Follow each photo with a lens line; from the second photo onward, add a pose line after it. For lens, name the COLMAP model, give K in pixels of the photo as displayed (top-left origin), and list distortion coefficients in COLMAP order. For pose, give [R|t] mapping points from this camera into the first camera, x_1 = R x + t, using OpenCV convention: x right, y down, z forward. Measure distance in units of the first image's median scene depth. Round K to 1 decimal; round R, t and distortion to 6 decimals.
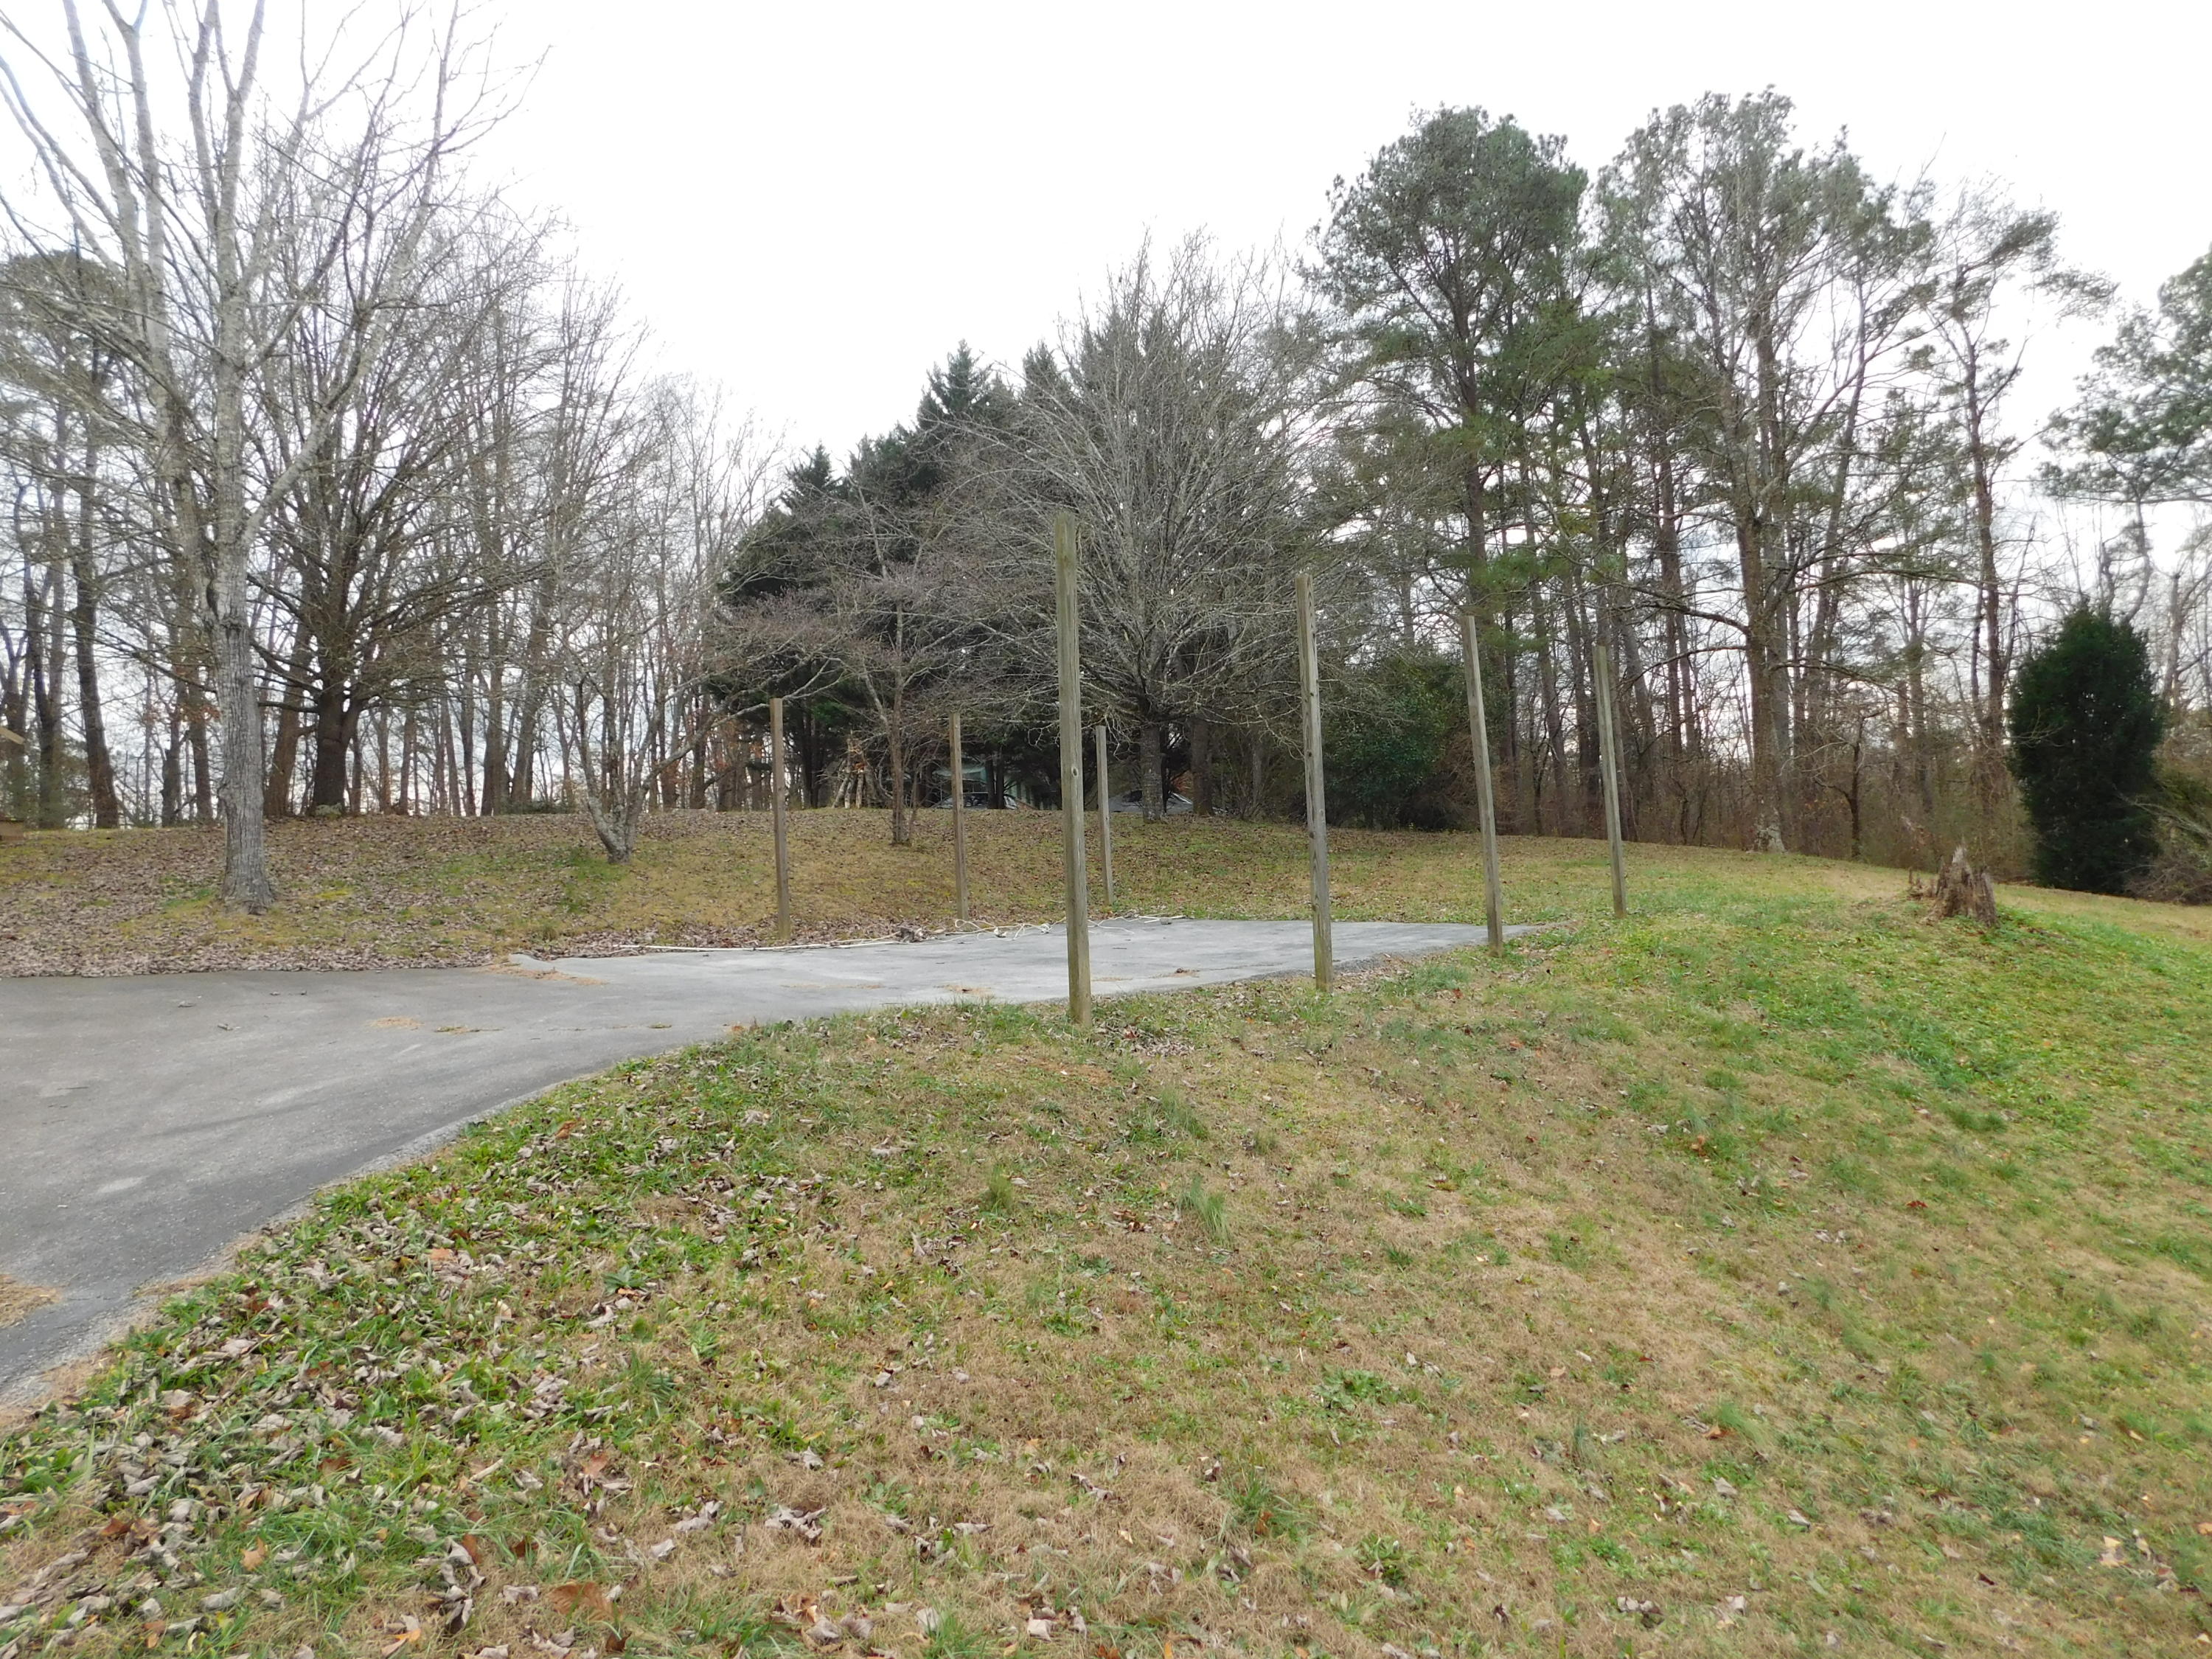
lens RADIAL K [[1513.0, 0, 1106.0], [0, 1513.0, 829.5], [0, 0, 1]] dist [0.004306, 0.008489]
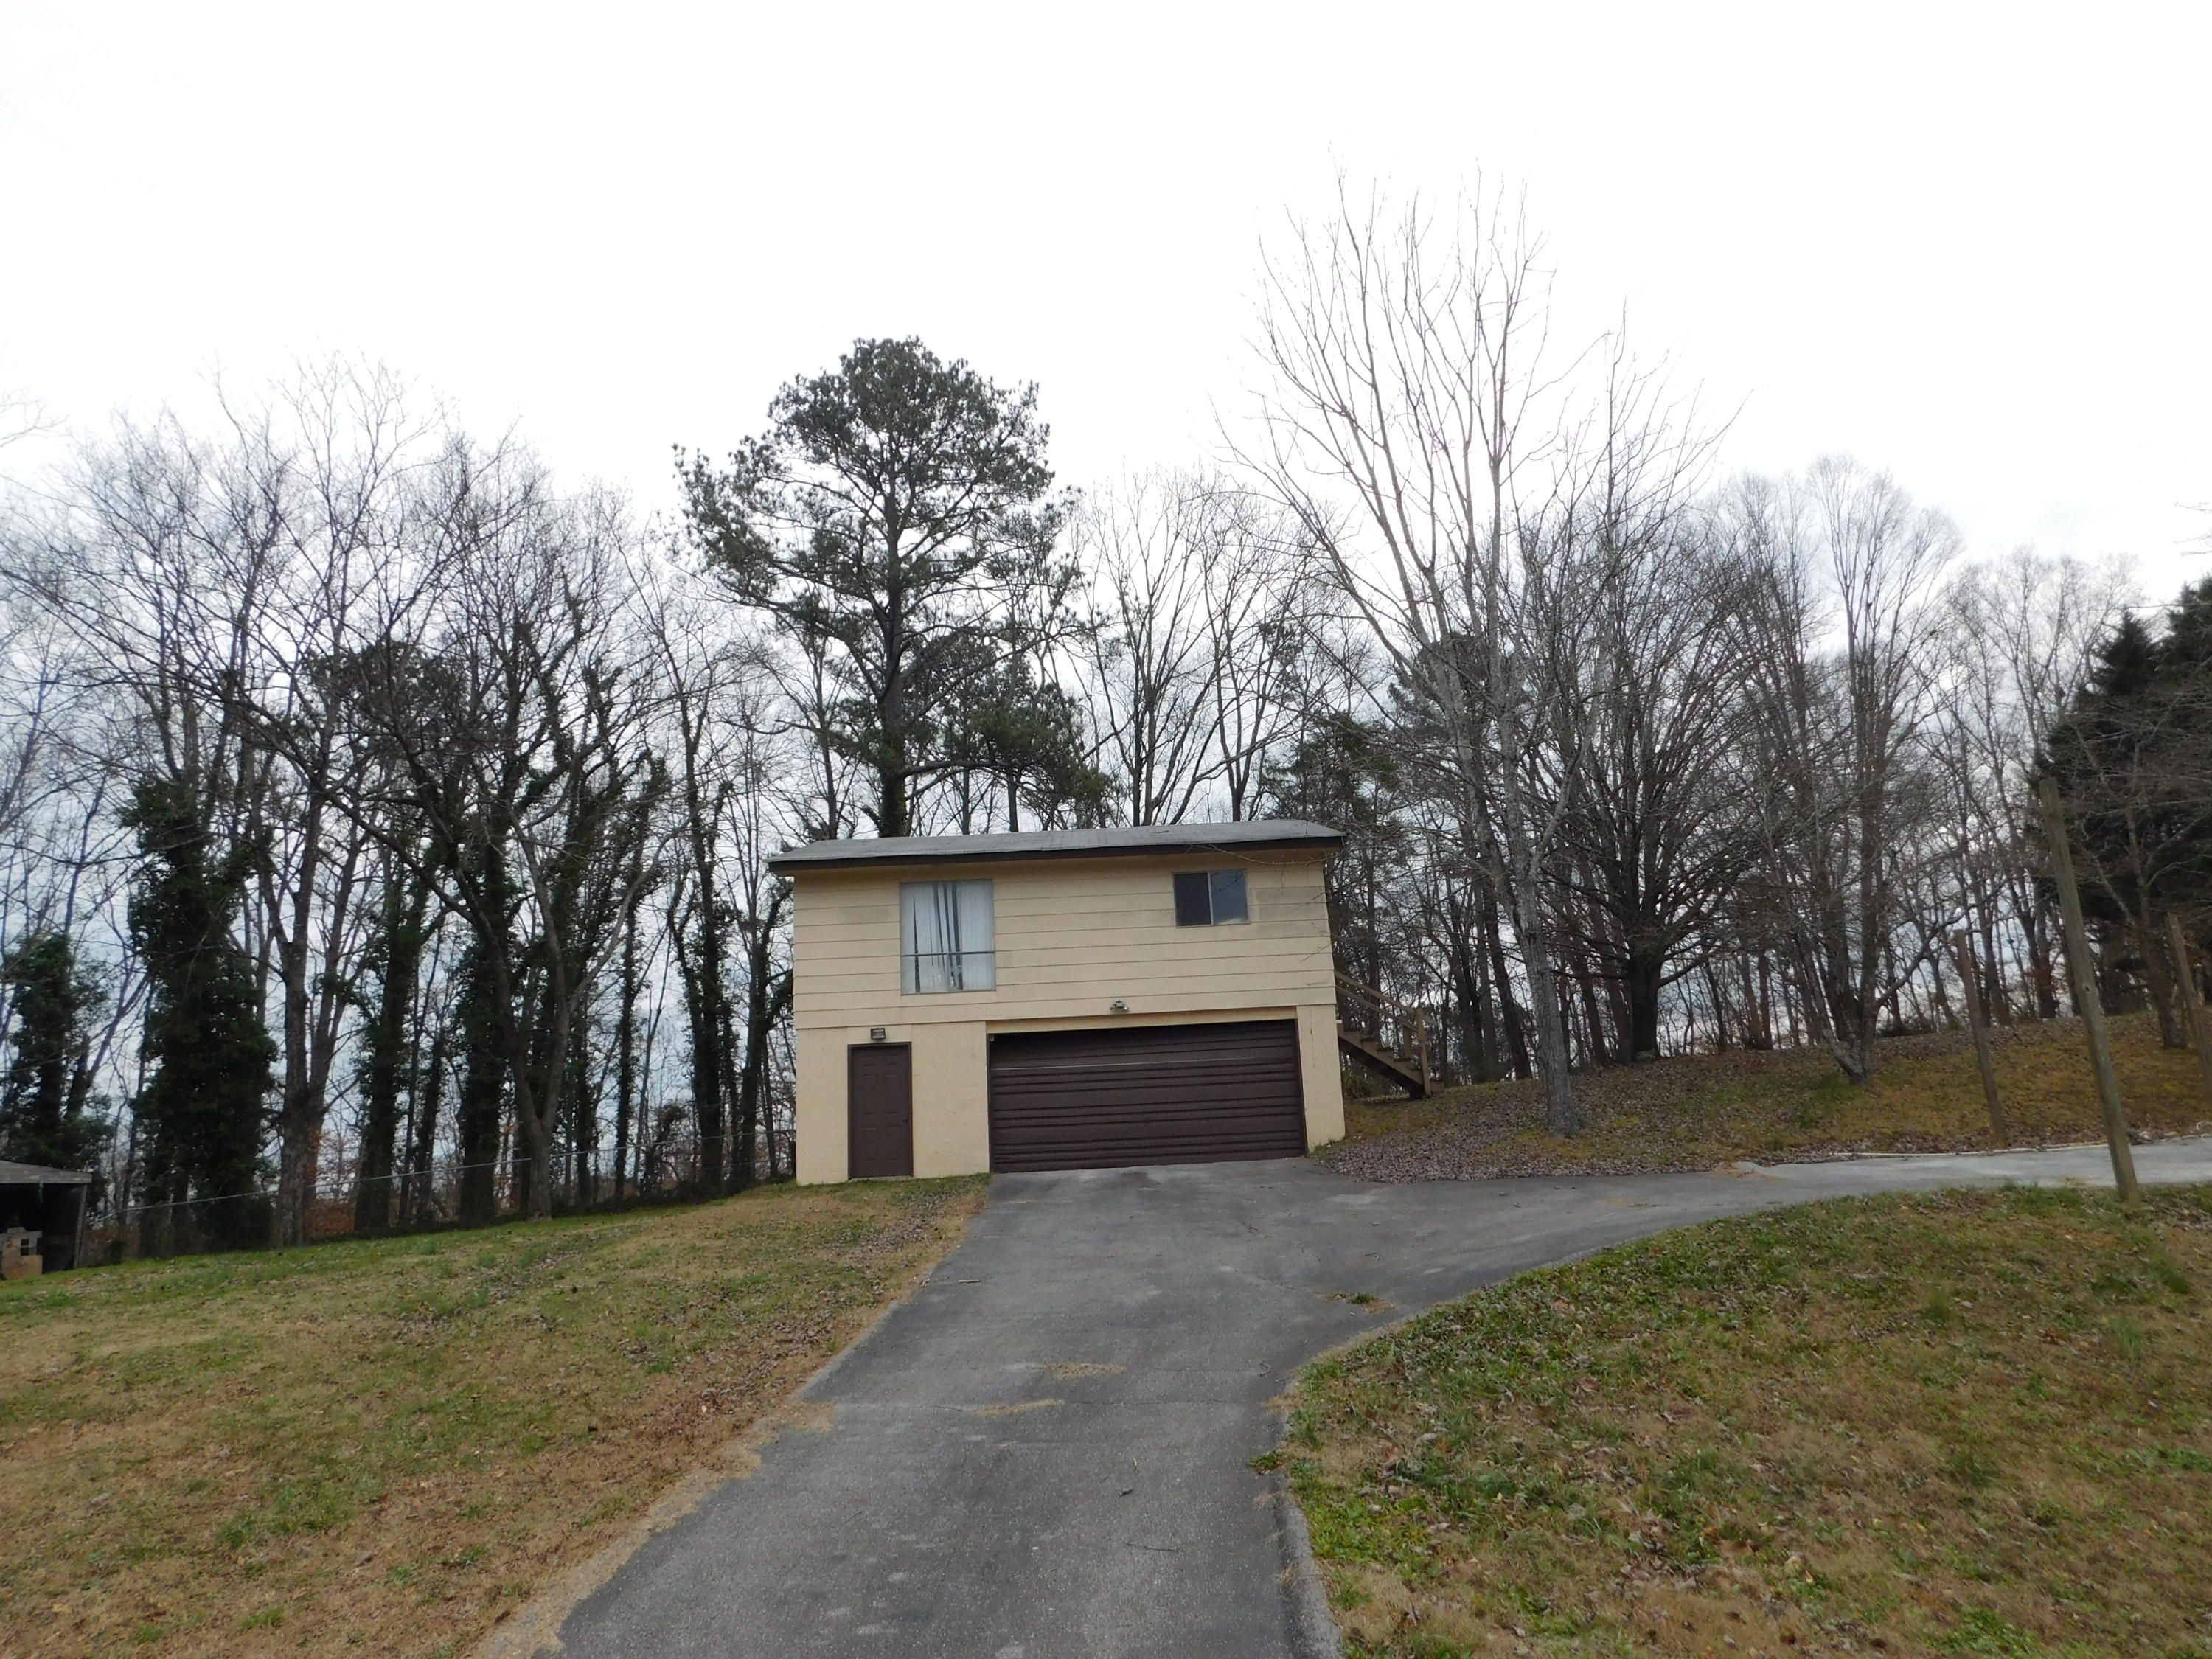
lens RADIAL K [[1513.0, 0, 1106.0], [0, 1513.0, 829.5], [0, 0, 1]] dist [0.004306, 0.008489]
pose [[0.644247, -0.187620, -0.741448, 0.307730], [0.074827, 0.980255, -0.183032, 0.000553], [0.761148, 0.062437, 0.645565, -0.300703]]
